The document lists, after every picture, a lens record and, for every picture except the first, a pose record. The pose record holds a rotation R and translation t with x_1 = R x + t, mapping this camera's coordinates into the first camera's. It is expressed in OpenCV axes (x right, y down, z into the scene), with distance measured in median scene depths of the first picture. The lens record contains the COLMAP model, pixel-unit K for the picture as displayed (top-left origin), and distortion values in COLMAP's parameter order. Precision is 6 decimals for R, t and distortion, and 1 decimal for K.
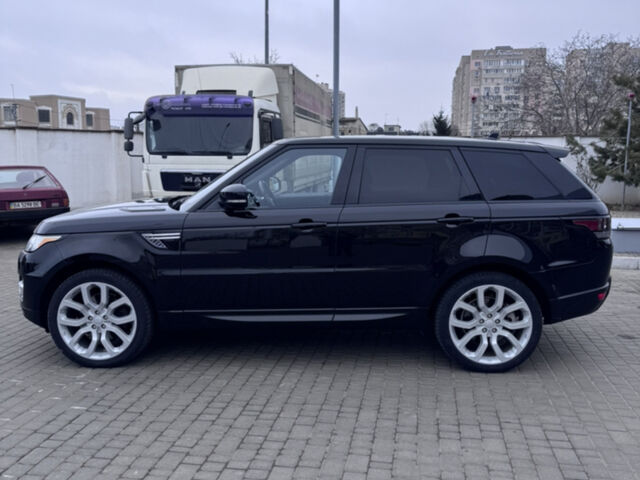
lens RADIAL K [[597.3, 0, 319.1], [0, 597.3, 248.8], [0, 0, 1]] dist [0.147761, -0.290664]
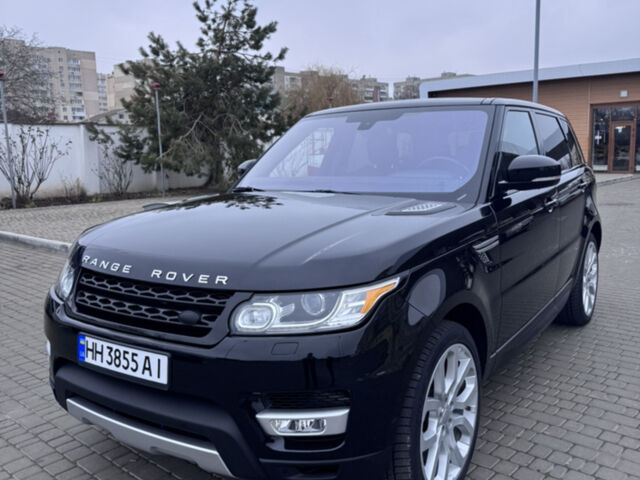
lens RADIAL K [[597.3, 0, 319.1], [0, 597.3, 248.8], [0, 0, 1]] dist [0.147761, -0.290664]
pose [[0.508627, -0.155276, 0.846870, -0.374812], [0.150542, 0.984490, 0.090095, -0.041949], [-0.847724, 0.081665, 0.524113, 0.350292]]
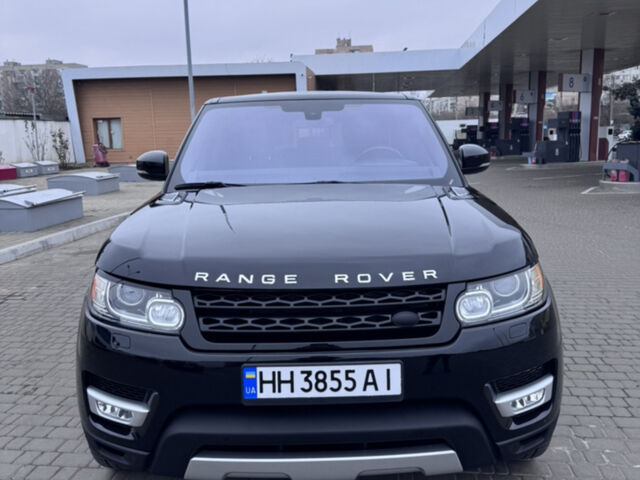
lens RADIAL K [[597.3, 0, 319.1], [0, 597.3, 248.8], [0, 0, 1]] dist [0.147761, -0.290664]
pose [[-0.080625, -0.188930, 0.978675, -0.407733], [0.166468, 0.965529, 0.200106, -0.071770], [-0.982745, 0.179052, -0.046395, 0.533087]]
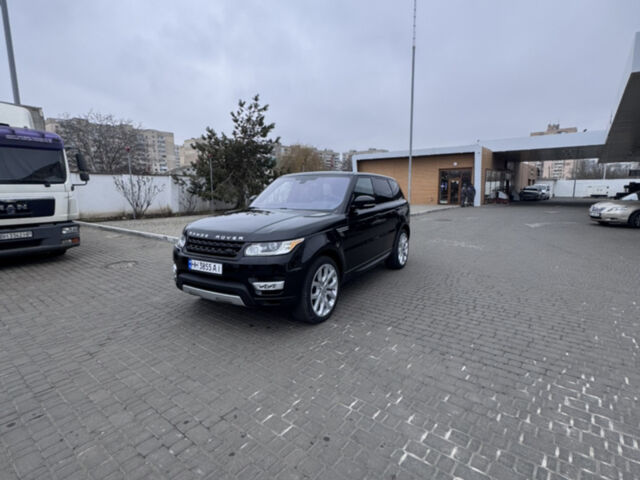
lens RADIAL K [[343.4, 0, 320.0], [0, 343.4, 240.0], [0, 0, 1]] dist [-0.002828, 0.000053]
pose [[0.461875, -0.138005, 0.876143, -0.479879], [0.140325, 0.986749, 0.081453, -0.032420], [-0.875774, 0.085324, 0.475120, 0.258567]]
